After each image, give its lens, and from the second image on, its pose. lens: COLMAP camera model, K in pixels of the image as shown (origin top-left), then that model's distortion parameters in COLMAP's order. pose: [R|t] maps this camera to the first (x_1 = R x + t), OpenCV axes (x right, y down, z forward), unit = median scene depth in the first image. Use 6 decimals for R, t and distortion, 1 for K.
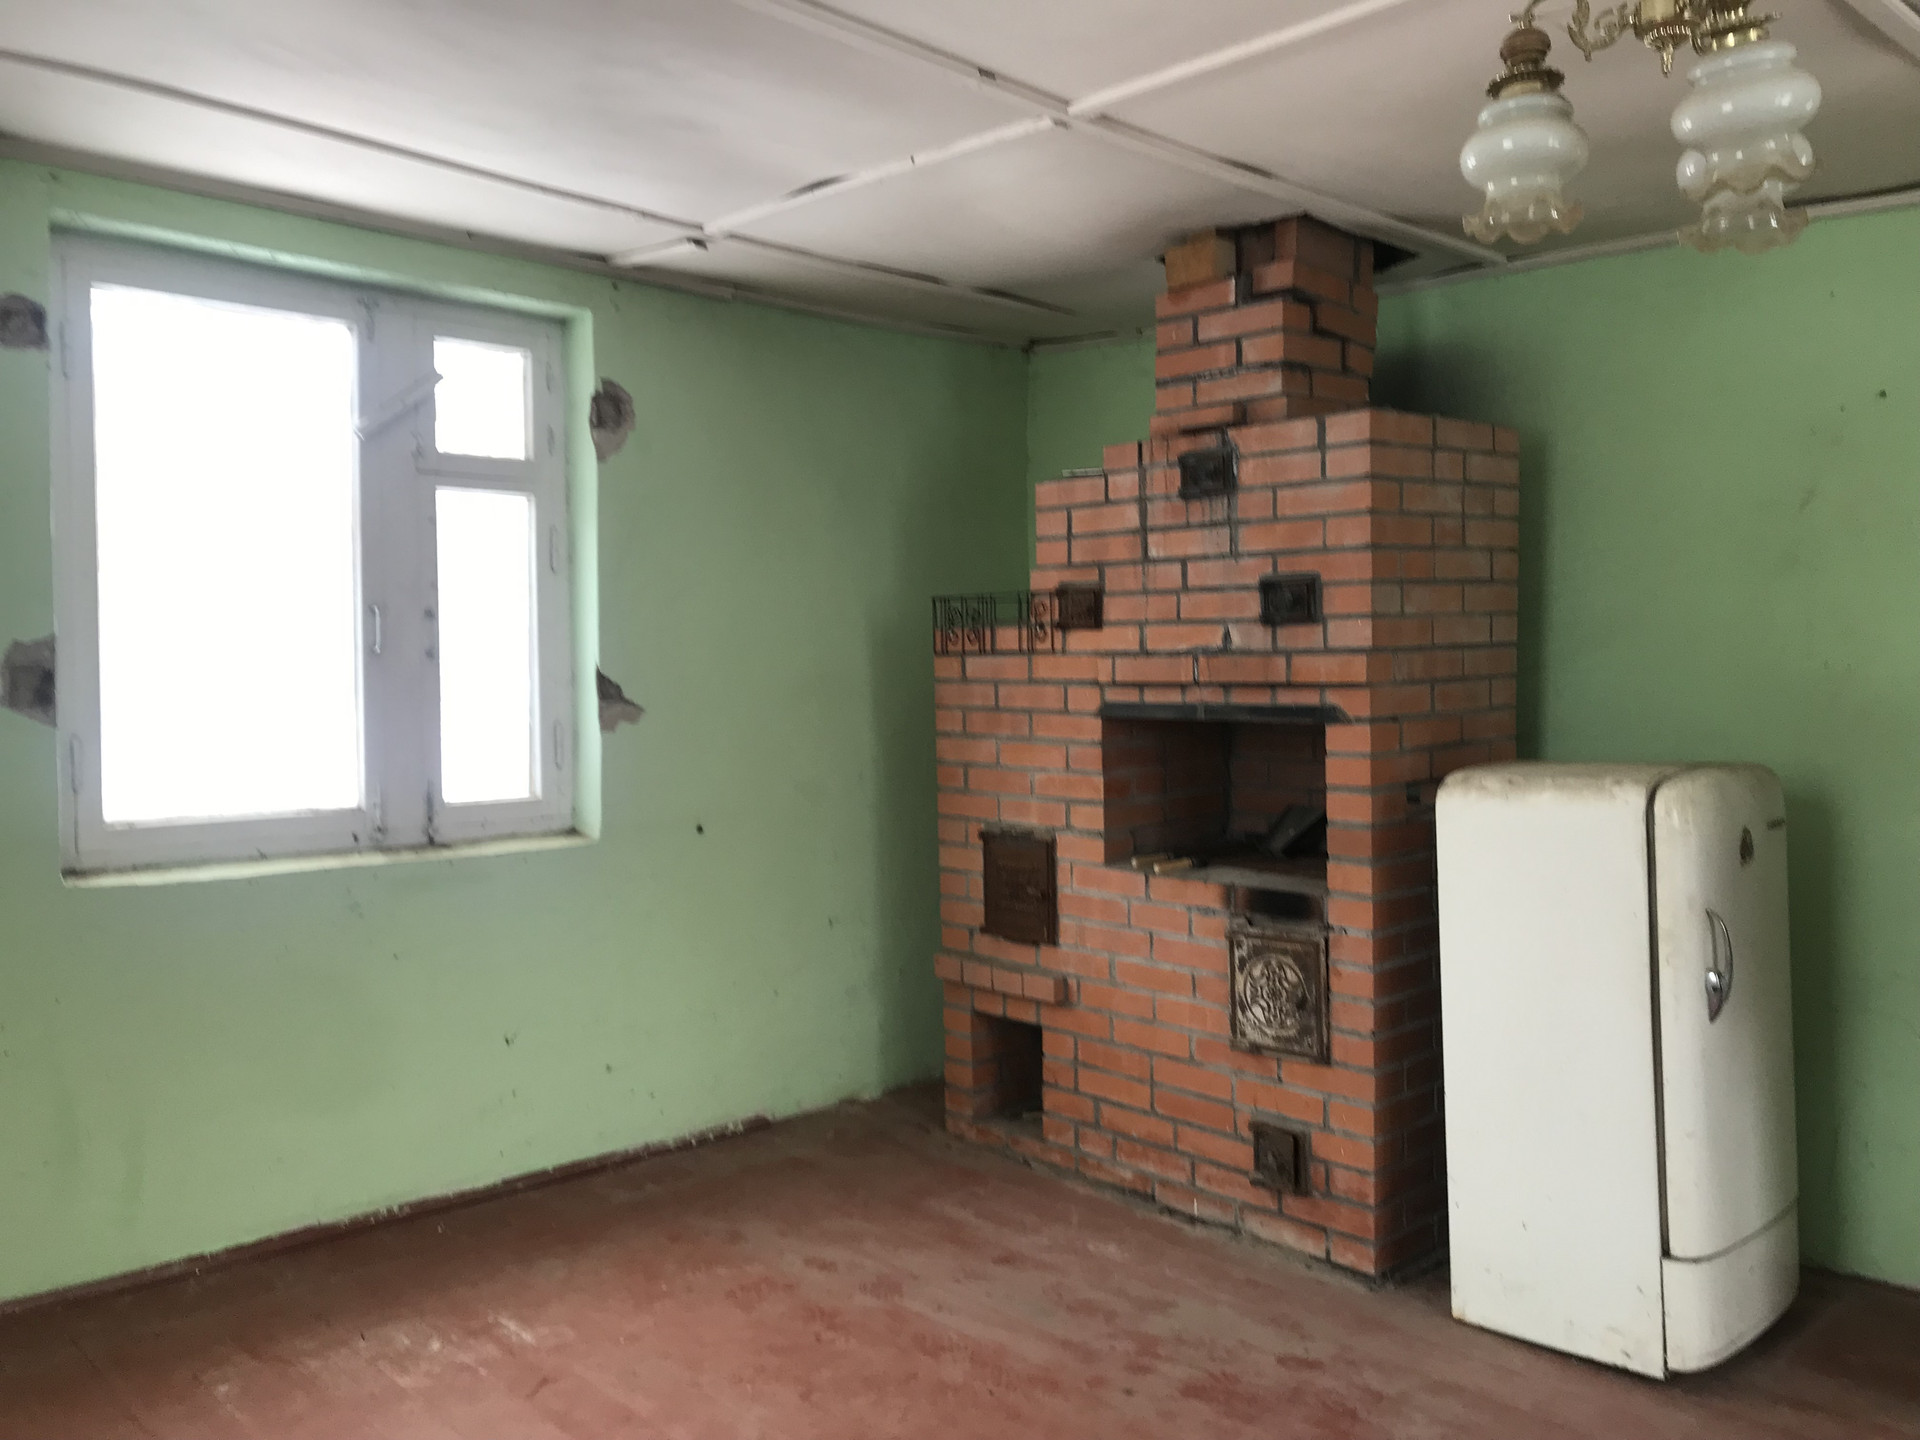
lens RADIAL K [[1539.3, 0, 960.0], [0, 1539.3, 720.0], [0, 0, 1]] dist [0.037086, 0.001451]
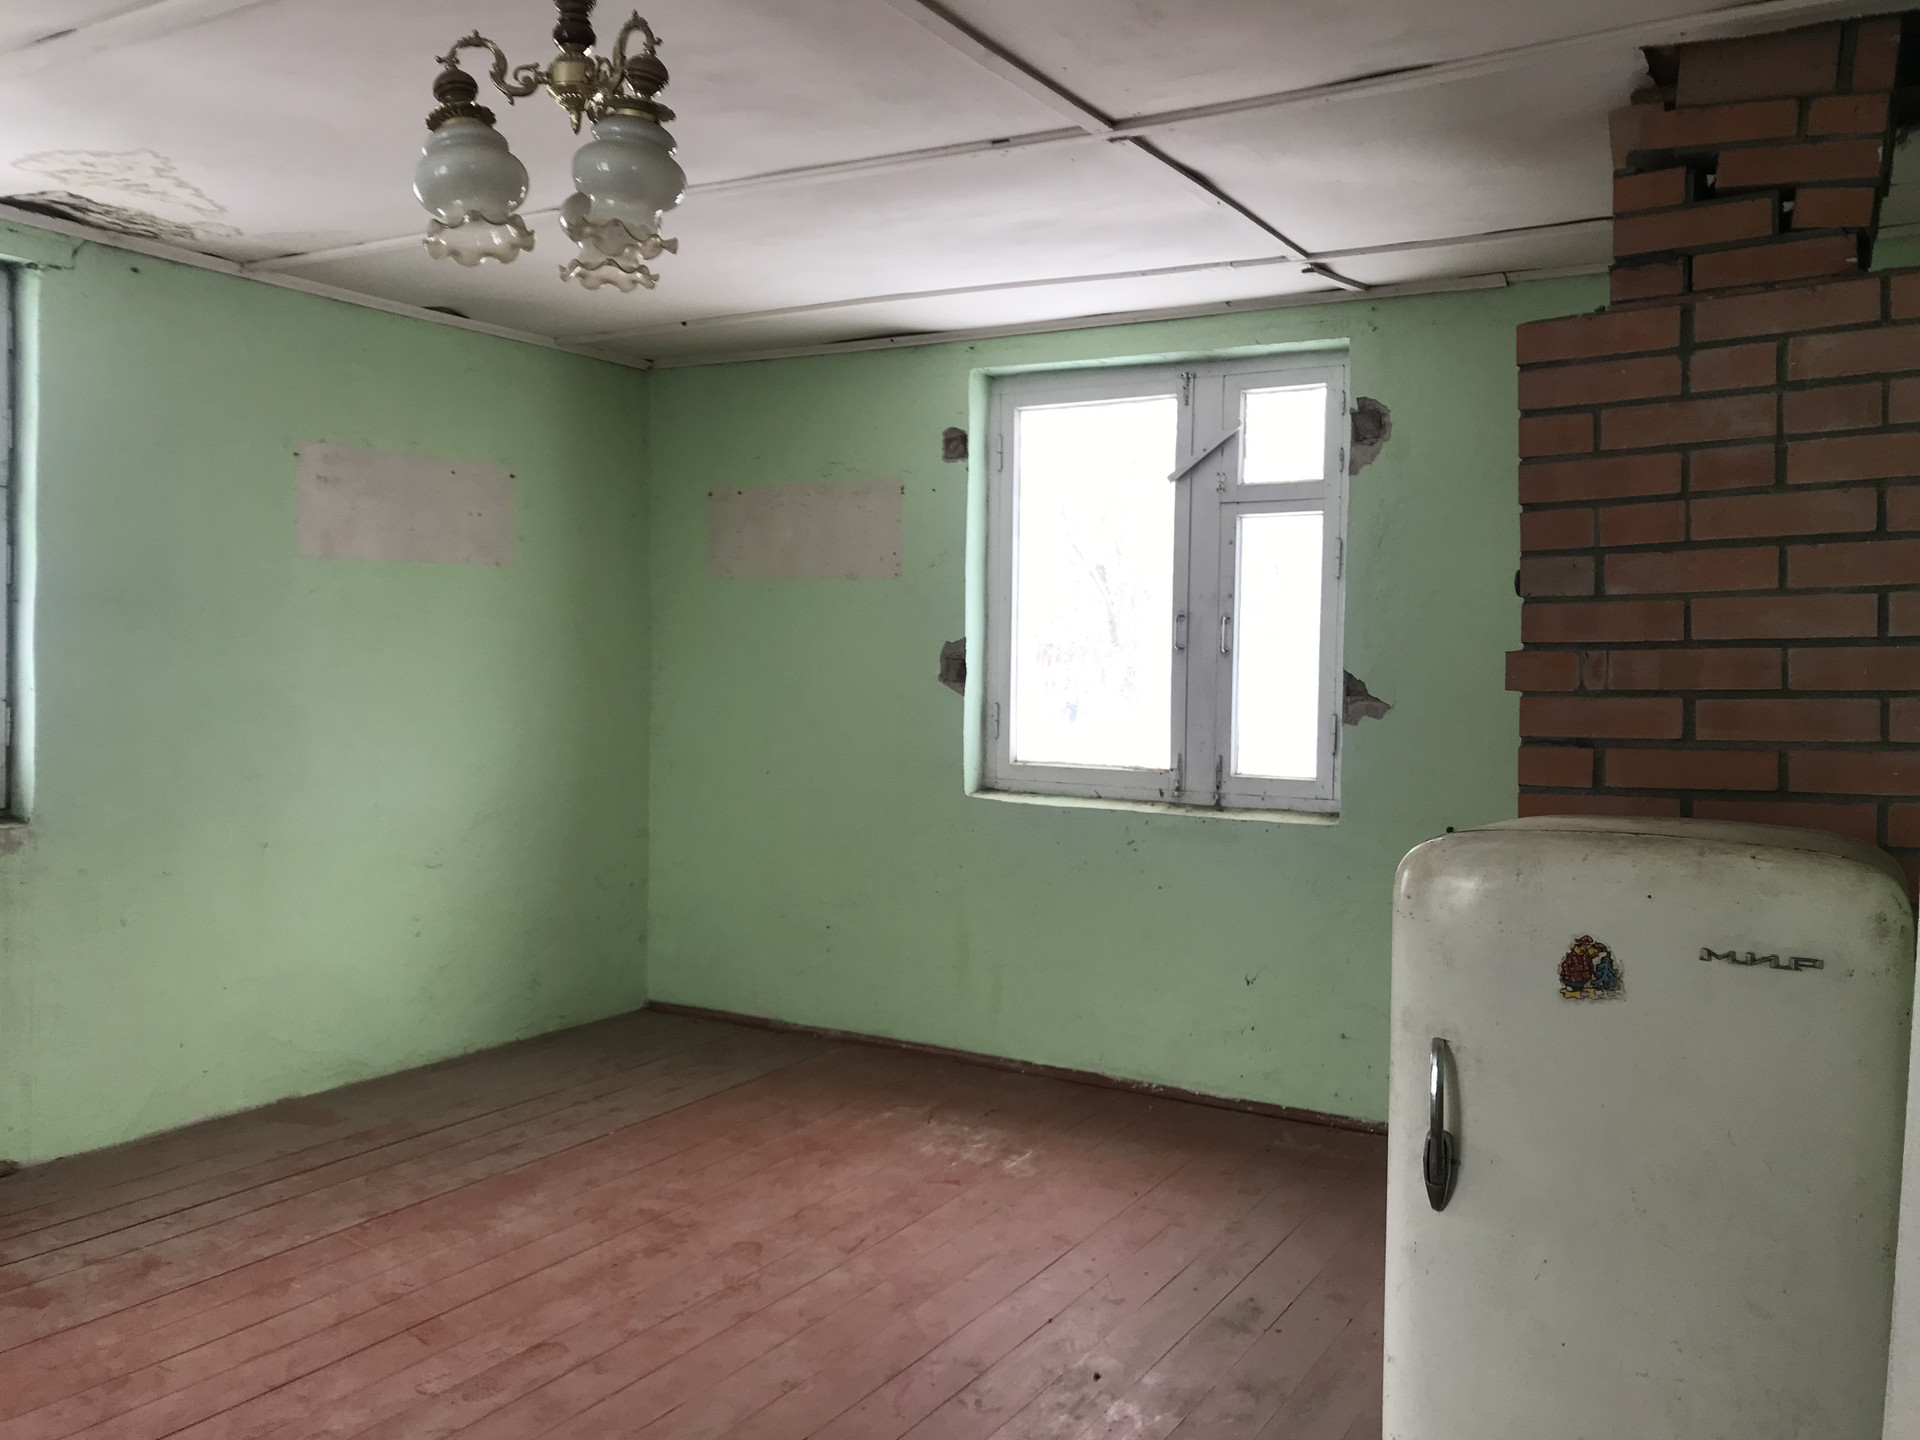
lens RADIAL K [[1539.3, 0, 960.0], [0, 1539.3, 720.0], [0, 0, 1]] dist [0.037086, 0.001451]
pose [[0.295919, 0.045914, -0.954109, 0.795469], [-0.052184, 0.998130, 0.031848, -0.017496], [0.953787, 0.040364, 0.297761, 0.461524]]
